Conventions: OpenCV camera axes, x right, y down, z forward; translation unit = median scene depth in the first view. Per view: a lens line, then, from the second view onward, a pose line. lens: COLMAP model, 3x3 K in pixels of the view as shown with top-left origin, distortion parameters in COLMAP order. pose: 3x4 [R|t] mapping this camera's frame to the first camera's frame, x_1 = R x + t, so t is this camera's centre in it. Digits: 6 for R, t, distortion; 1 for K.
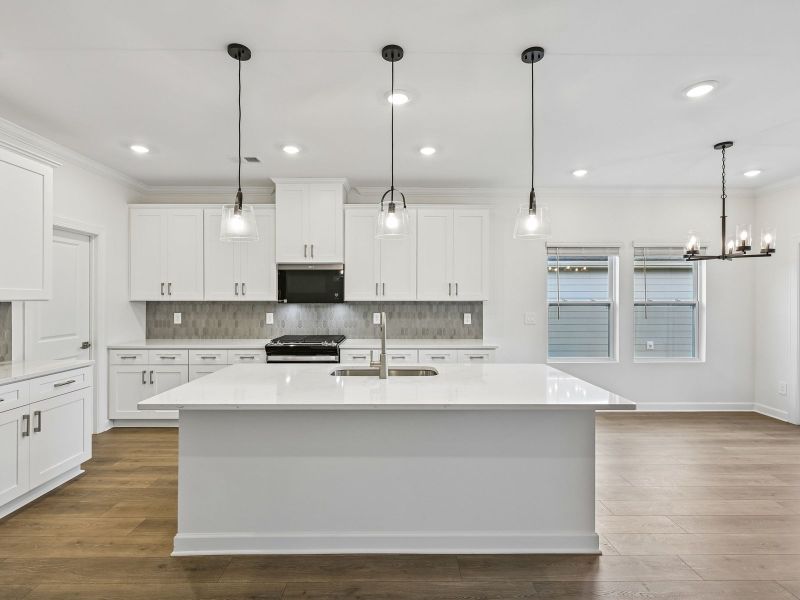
lens RADIAL K [[398.5, 0, 386.1], [0, 398.5, 298.9], [0, 0, 1]] dist [0.000391, 0.000684]
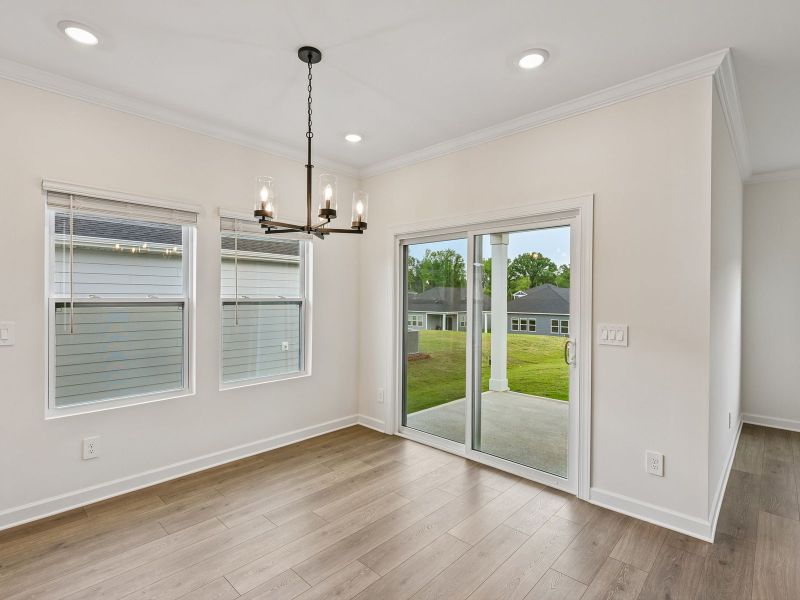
lens RADIAL K [[398.5, 0, 401.3], [0, 398.5, 298.7], [0, 0, 1]] dist [0.000391, 0.000684]
pose [[0.690257, 0.001364, 0.723563, 0.350467], [-0.006587, 0.999969, 0.004399, 0.001553], [-0.723534, -0.007803, 0.690244, 0.325024]]
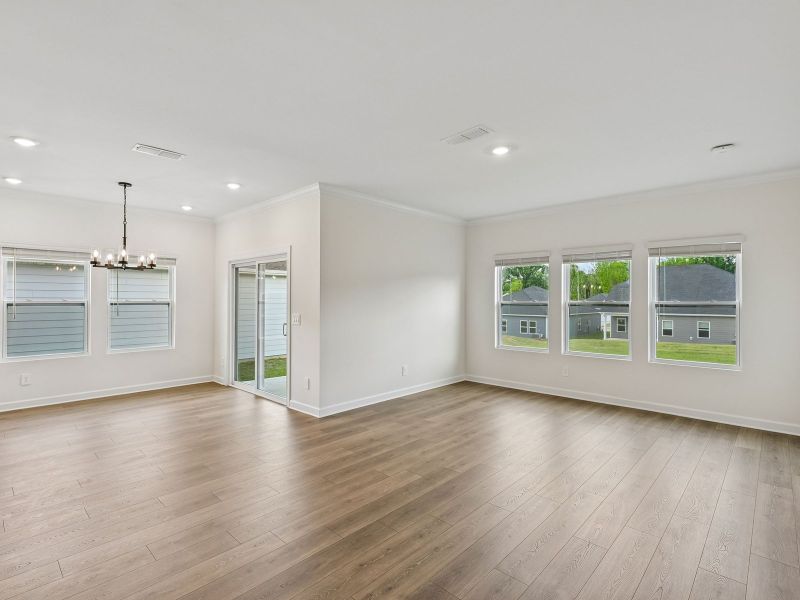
lens RADIAL K [[398.5, 0, 398.4], [0, 398.5, 298.2], [0, 0, 1]] dist [0.000391, 0.000684]
pose [[0.692186, 0.004654, 0.721704, 0.372578], [-0.003356, 0.999989, -0.003230, -0.001458], [-0.721711, -0.000186, 0.692194, -0.420222]]
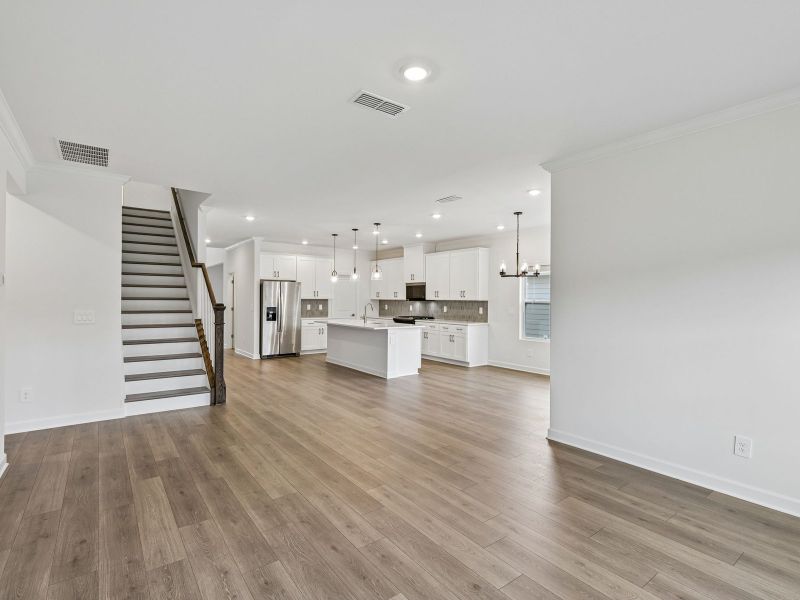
lens RADIAL K [[398.5, 0, 394.5], [0, 398.5, 299.0], [0, 0, 1]] dist [0.000391, 0.000684]
pose [[0.590188, 0.003375, -0.807259, 1.408427], [-0.005947, 0.999982, -0.000168, 0.001345], [0.807244, 0.004900, 0.590197, -0.354085]]
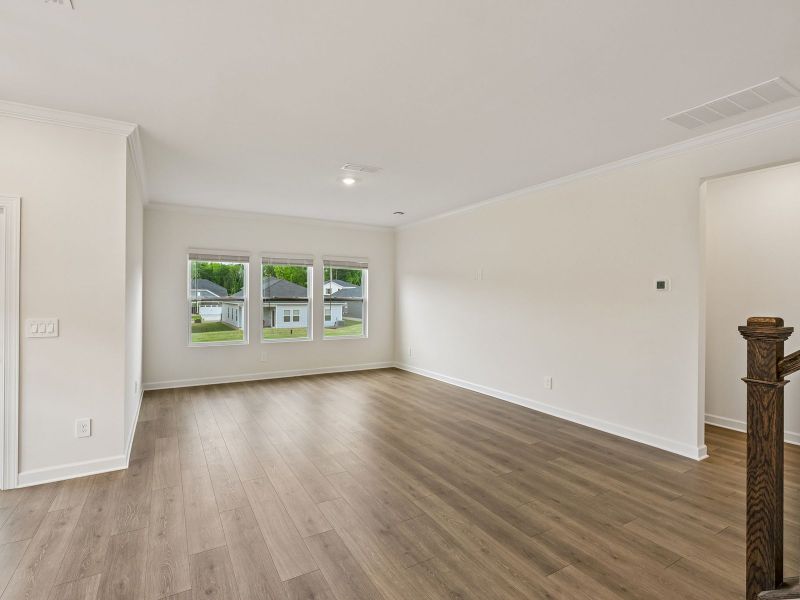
lens RADIAL K [[398.5, 0, 394.2], [0, 398.5, 297.2], [0, 0, 1]] dist [0.000391, 0.000684]
pose [[-0.492309, -0.002437, 0.870417, 0.150276], [-0.006413, 0.999979, -0.000827, 0.001231], [-0.870397, -0.005989, -0.492315, 0.324014]]
